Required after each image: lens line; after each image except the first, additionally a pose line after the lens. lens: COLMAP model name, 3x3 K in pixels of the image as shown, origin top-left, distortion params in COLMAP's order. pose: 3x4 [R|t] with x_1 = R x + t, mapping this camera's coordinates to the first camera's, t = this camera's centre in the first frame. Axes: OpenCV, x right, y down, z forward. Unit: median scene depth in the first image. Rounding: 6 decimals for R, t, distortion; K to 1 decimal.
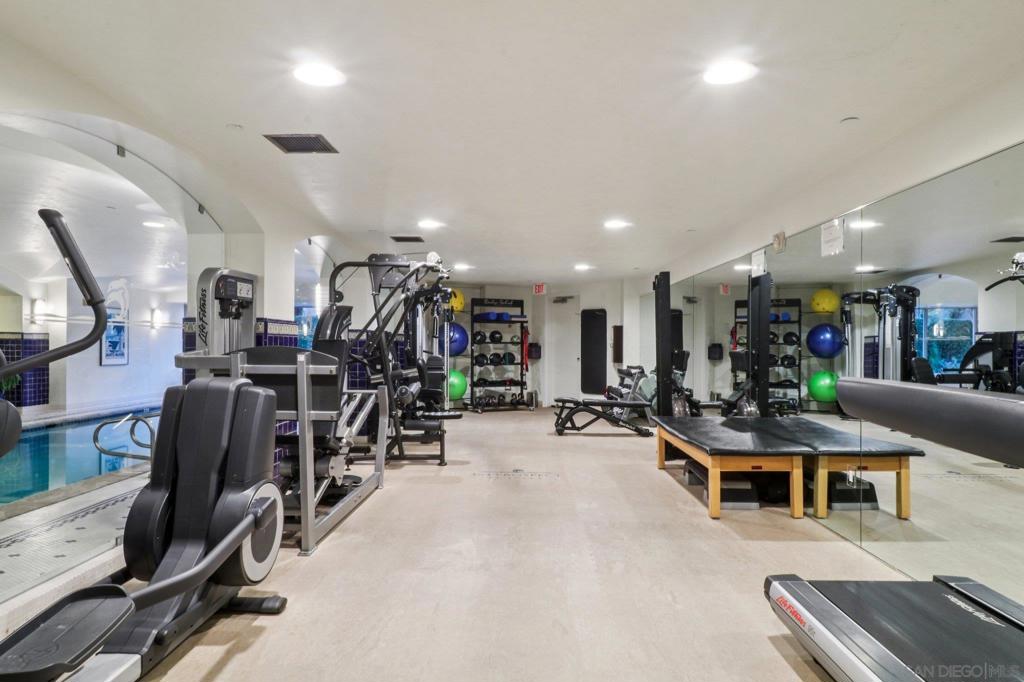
lens RADIAL K [[600.5, 0, 512.0], [0, 600.5, 341.0], [0, 0, 1]] dist [0.014005, -0.022174]
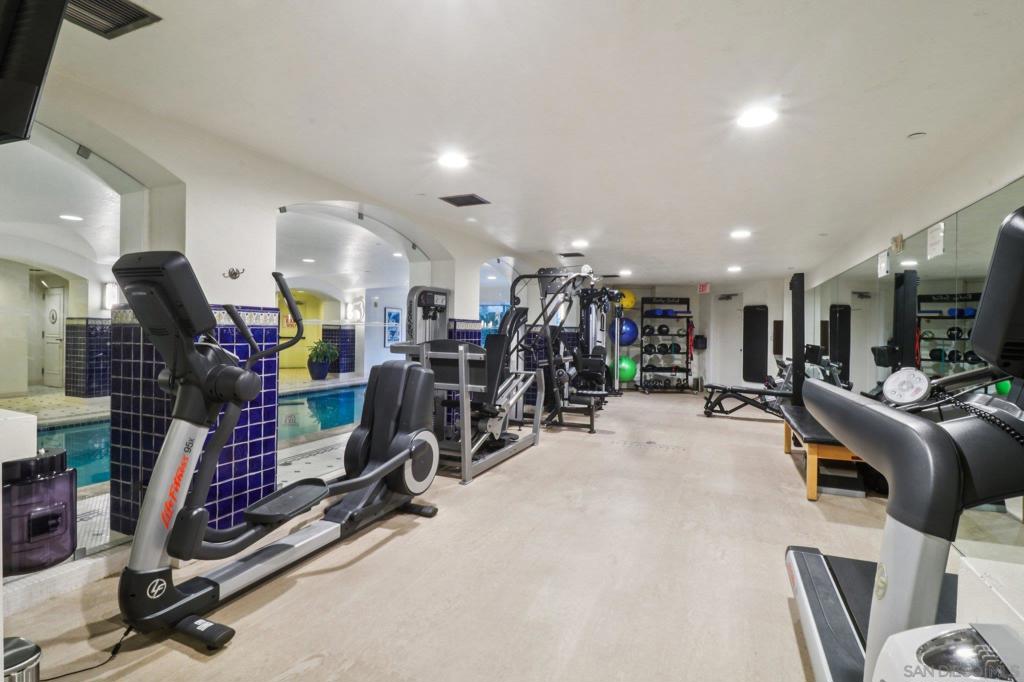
lens RADIAL K [[499.7, 0, 506.2], [0, 499.7, 327.7], [0, 0, 1]] dist [0.002183, -0.011555]
pose [[0.924620, 0.005715, -0.380848, 0.116010], [-0.007646, 0.999964, -0.003559, -0.009647], [0.380814, 0.006203, 0.924631, -0.042531]]
